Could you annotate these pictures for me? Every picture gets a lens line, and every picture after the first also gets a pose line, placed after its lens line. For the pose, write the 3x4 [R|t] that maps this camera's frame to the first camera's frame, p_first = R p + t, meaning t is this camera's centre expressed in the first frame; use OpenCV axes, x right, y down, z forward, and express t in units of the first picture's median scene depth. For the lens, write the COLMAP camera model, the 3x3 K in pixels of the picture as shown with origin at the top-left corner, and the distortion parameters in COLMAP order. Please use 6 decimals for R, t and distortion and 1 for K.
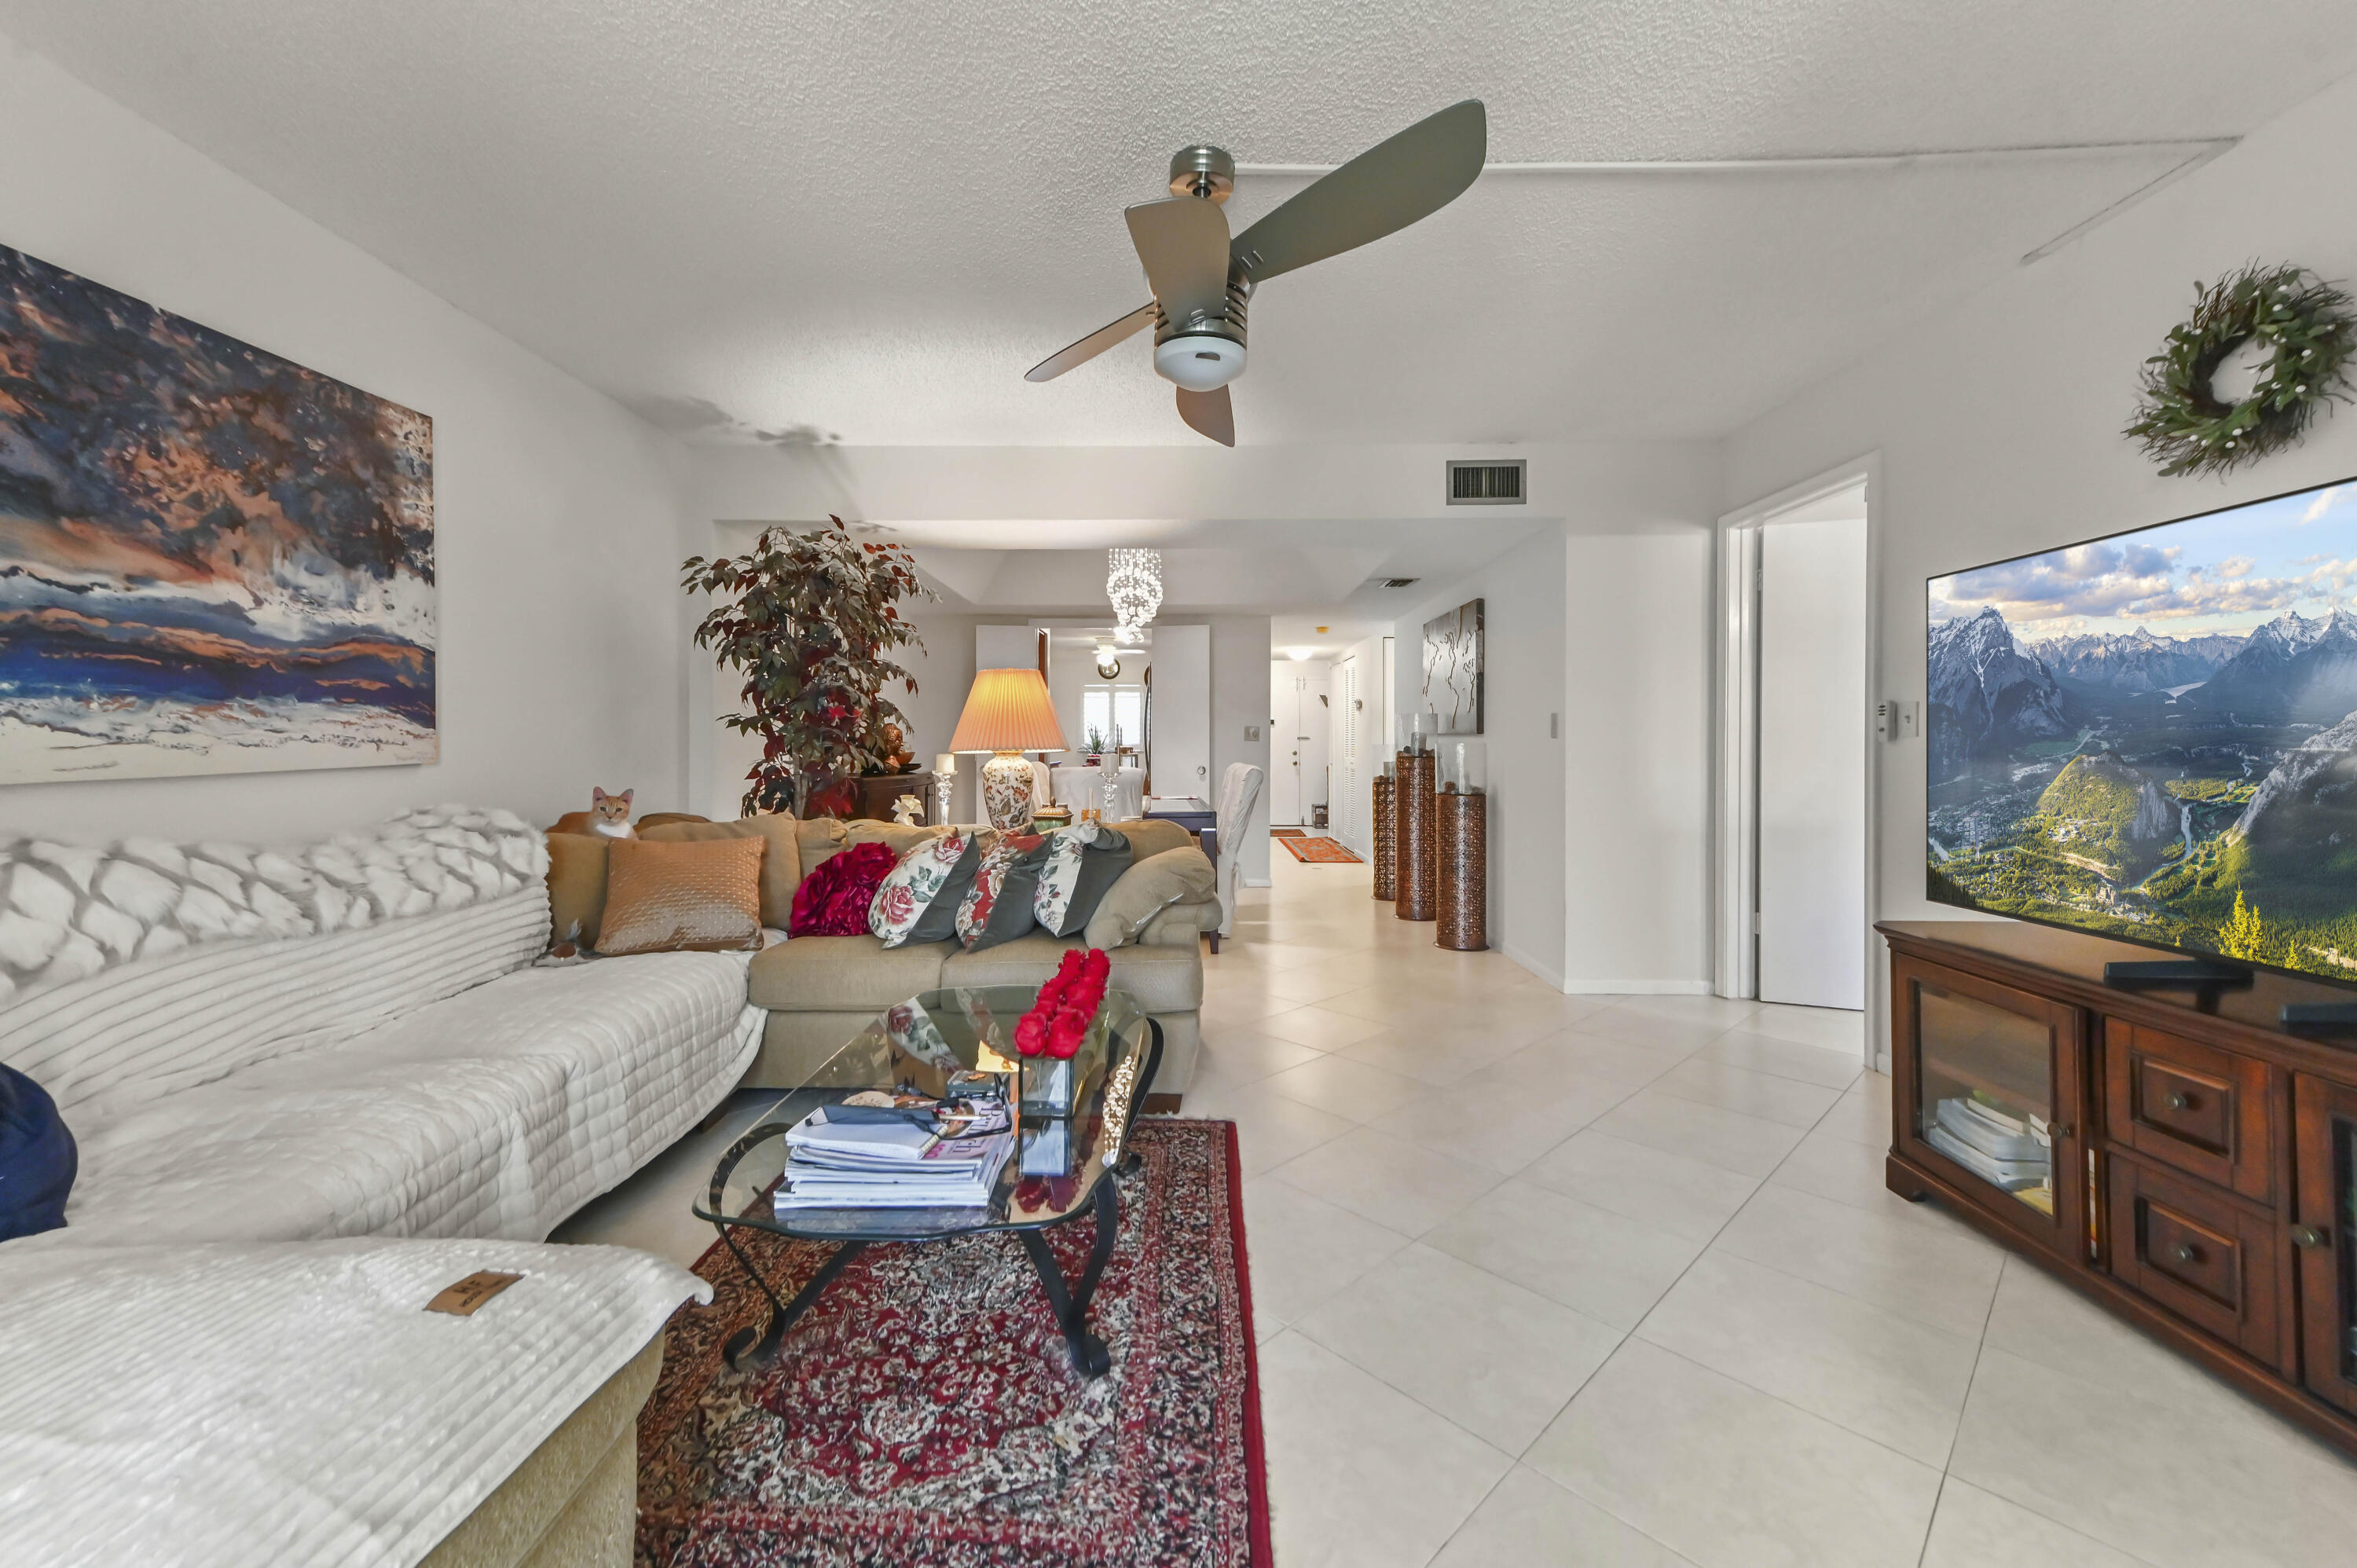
lens RADIAL K [[926.0, 0, 1169.1], [0, 926.0, 749.6], [0, 0, 1]] dist [0.015388, 0.000074]
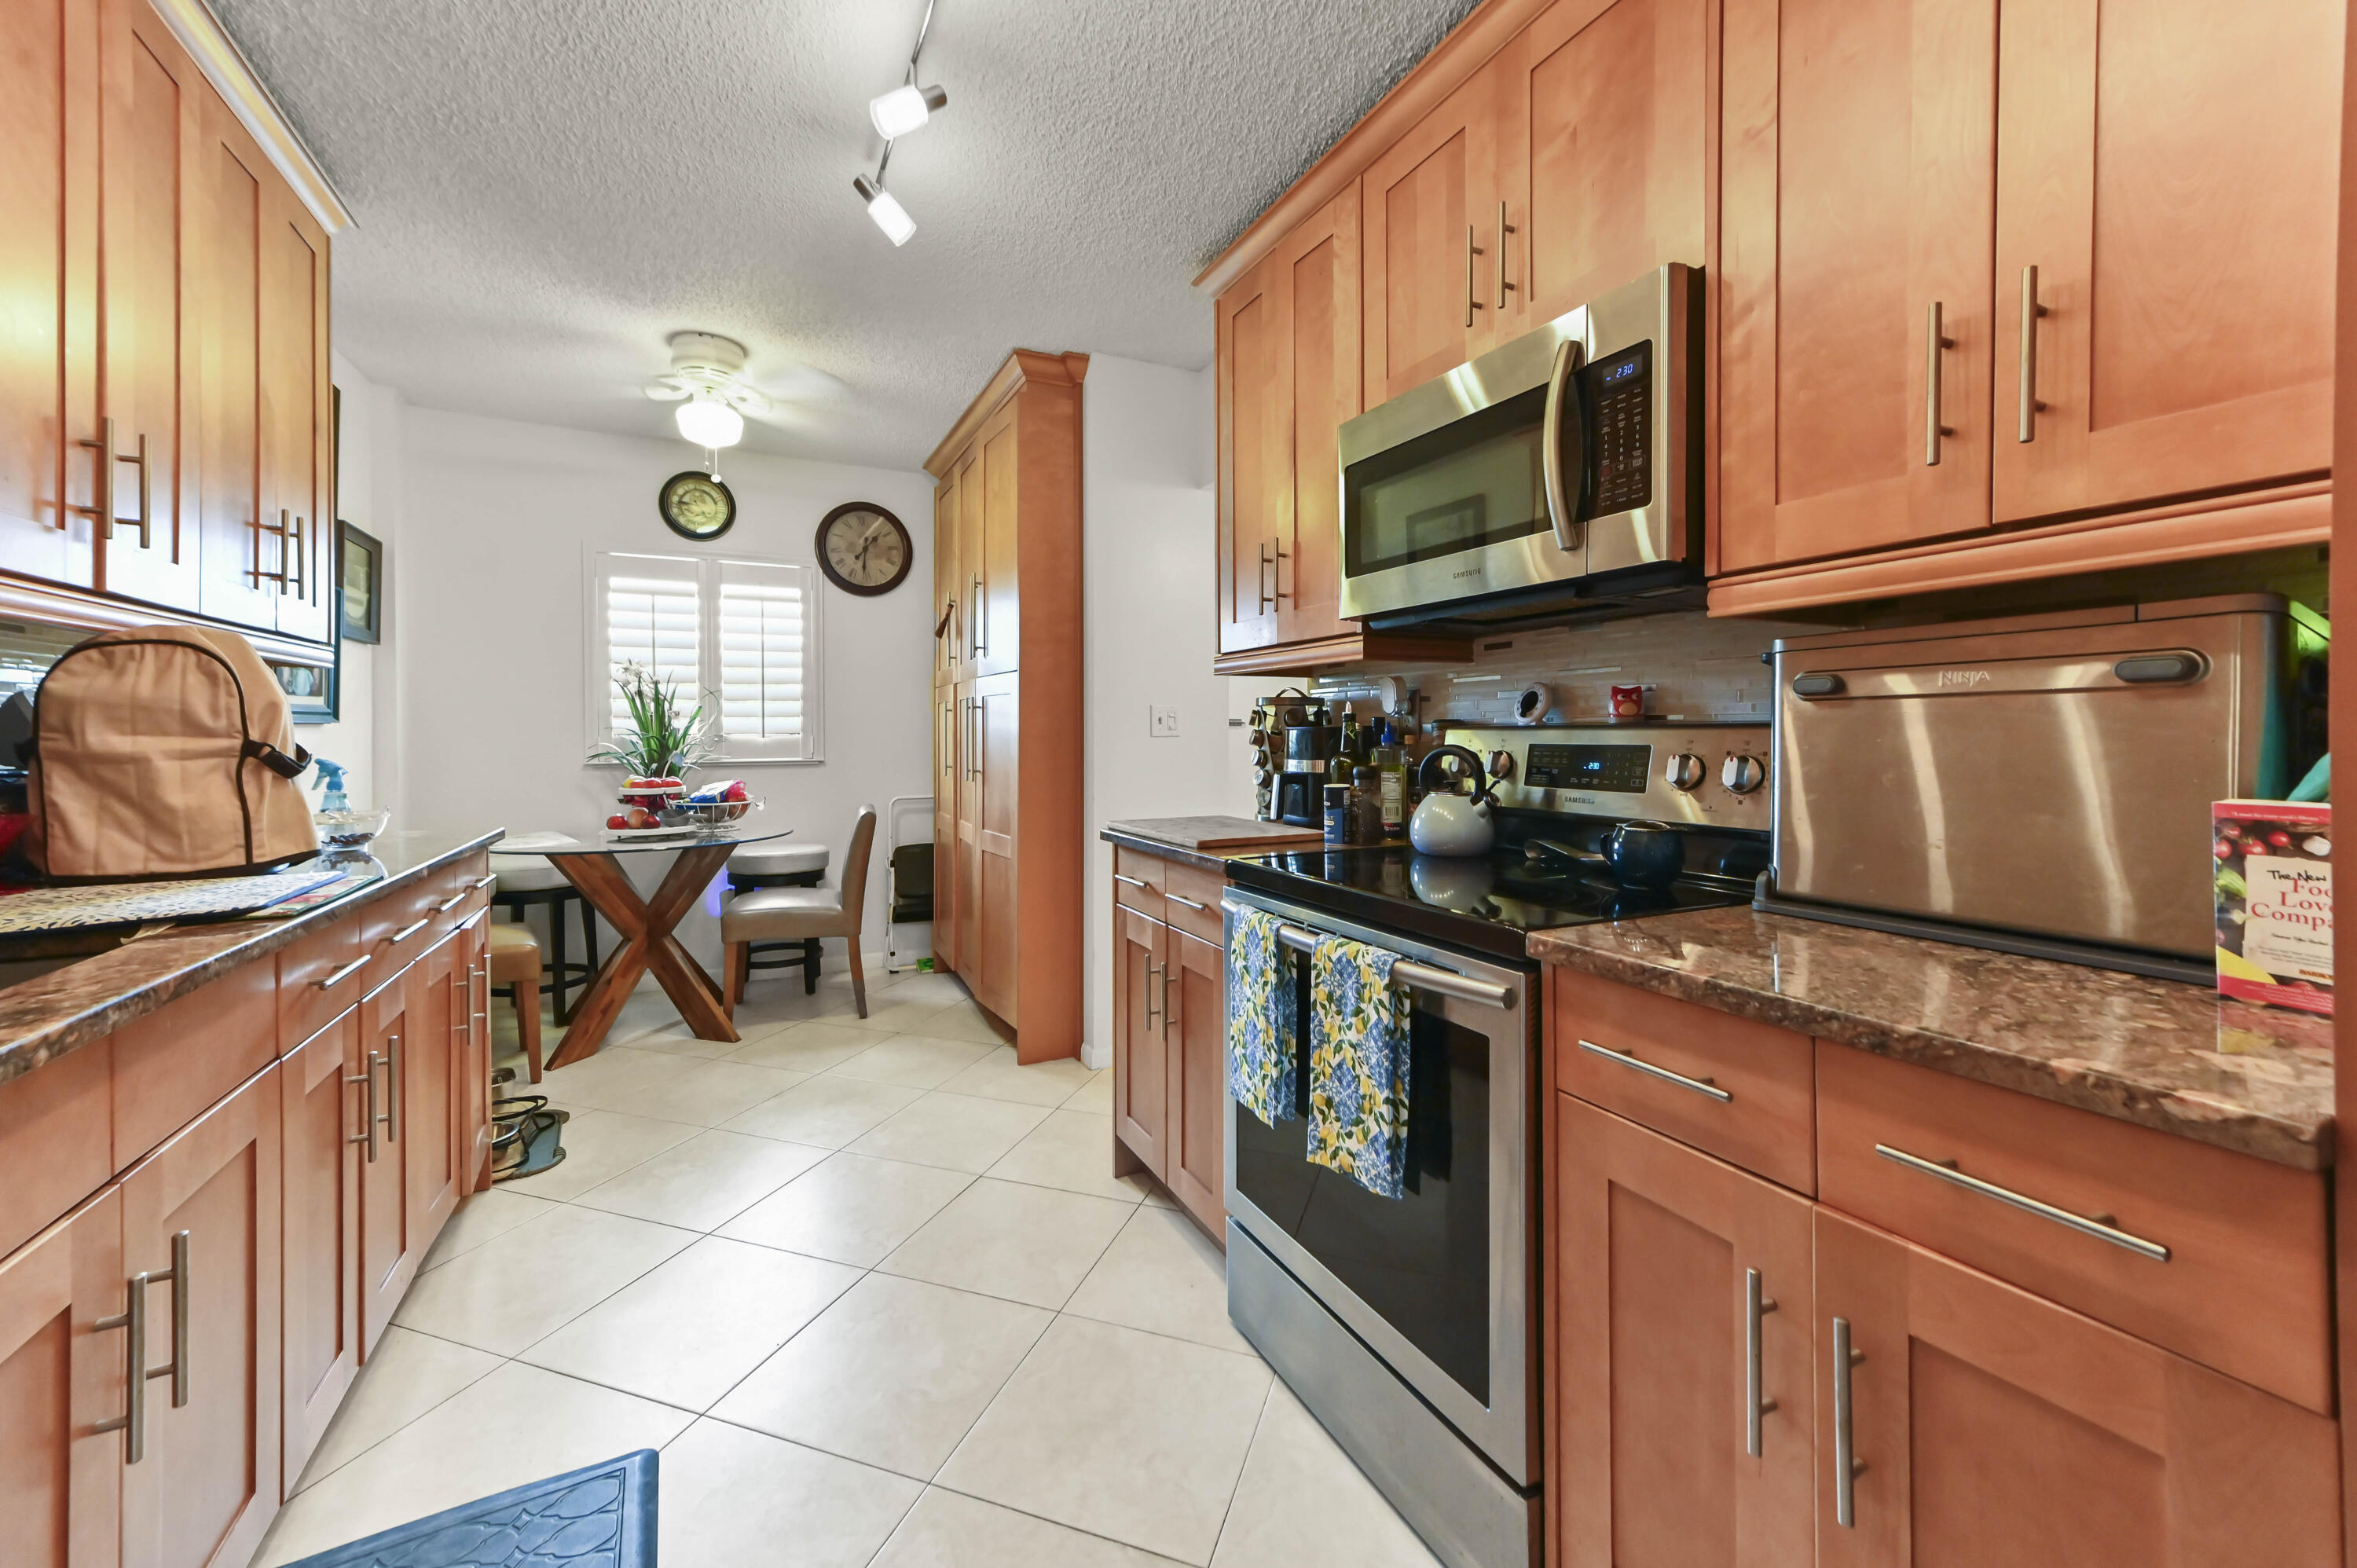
lens RADIAL K [[921.1, 0, 1170.7], [0, 921.1, 735.5], [0, 0, 1]] dist [0.015011, 0.000337]
pose [[0.887656, -0.001630, 0.460505, -0.371776], [0.002368, 0.999997, -0.001026, -0.038087], [-0.460502, 0.002001, 0.887657, 3.506004]]
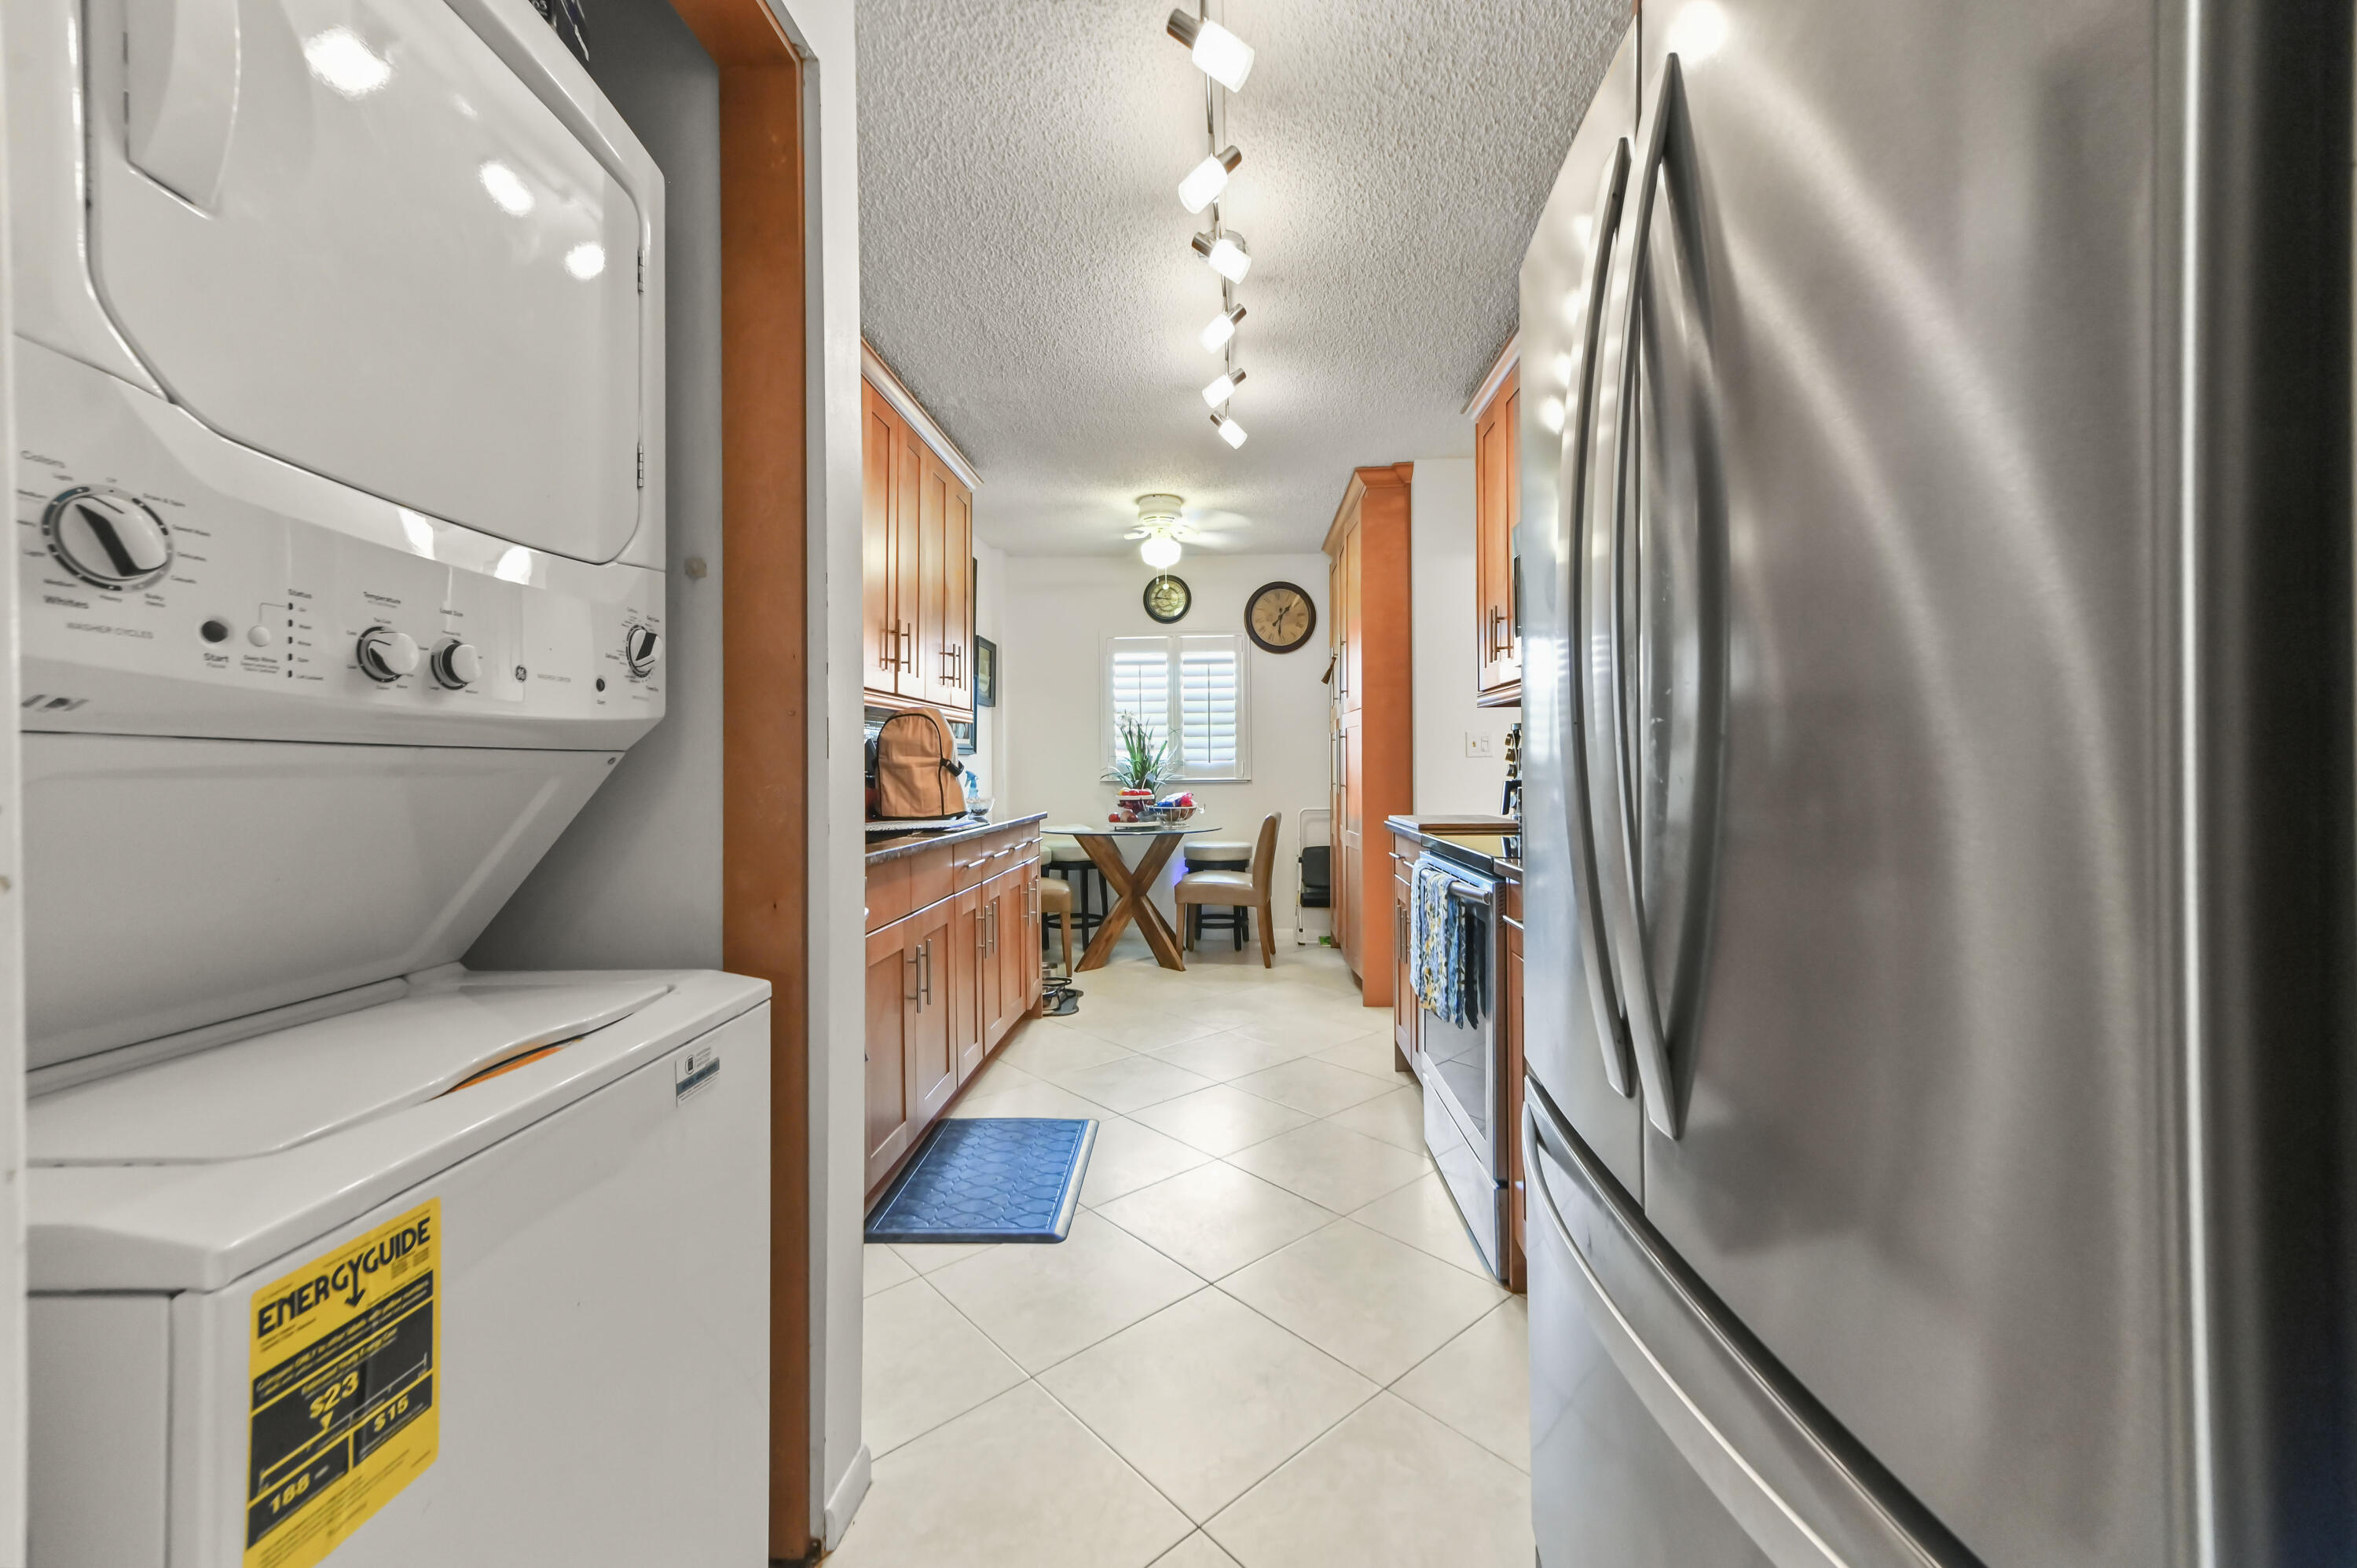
lens RADIAL K [[922.6, 0, 1181.2], [0, 922.6, 761.5], [0, 0, 1]] dist [0.014855, -0.000059]
pose [[0.999314, -0.007181, -0.036325, -0.231565], [0.006789, 0.999917, -0.010907, -0.014324], [0.036400, 0.010653, 0.999281, 2.999964]]
